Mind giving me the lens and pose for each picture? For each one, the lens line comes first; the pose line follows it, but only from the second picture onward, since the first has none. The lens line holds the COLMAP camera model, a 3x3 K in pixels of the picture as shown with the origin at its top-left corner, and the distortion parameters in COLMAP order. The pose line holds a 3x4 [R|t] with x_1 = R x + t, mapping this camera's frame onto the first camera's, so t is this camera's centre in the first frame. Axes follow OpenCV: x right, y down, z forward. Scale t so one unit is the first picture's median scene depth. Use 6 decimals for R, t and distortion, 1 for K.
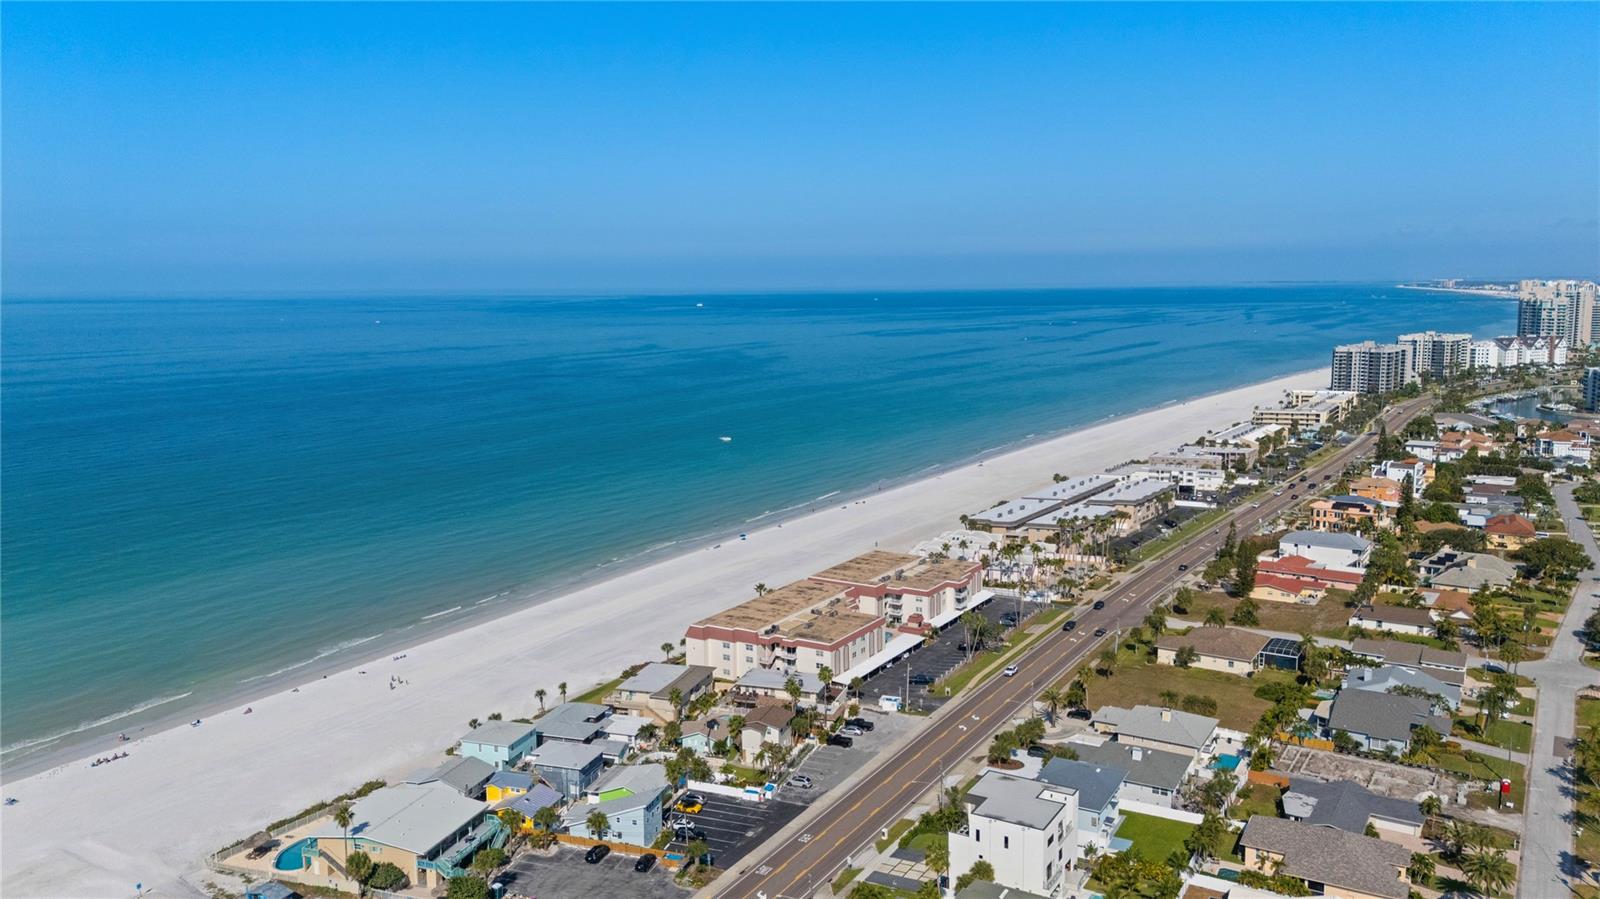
lens RADIAL K [[1193.5, 0, 791.3], [0, 1193.5, 448.4], [0, 0, 1]] dist [0.102646, -0.120796]
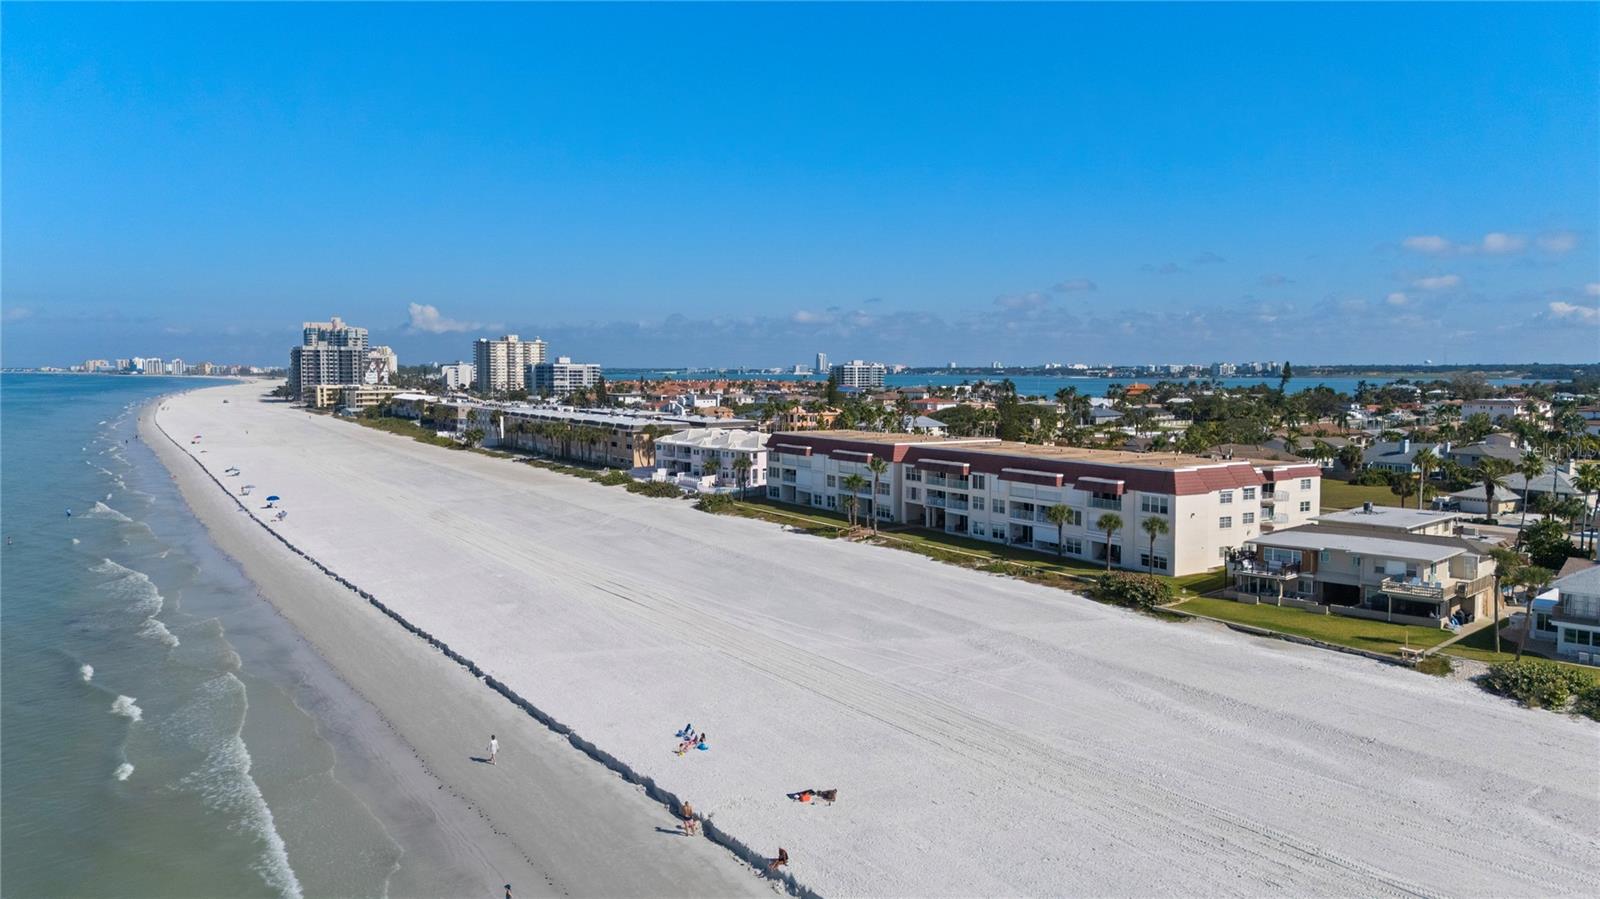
lens RADIAL K [[1193.5, 0, 791.3], [0, 1193.5, 448.4], [0, 0, 1]] dist [0.102646, -0.120796]
pose [[0.458520, -0.051685, 0.887180, -0.567937], [0.119256, 0.992856, -0.003793, 0.120846], [-0.880646, 0.107541, 0.461408, 0.898780]]
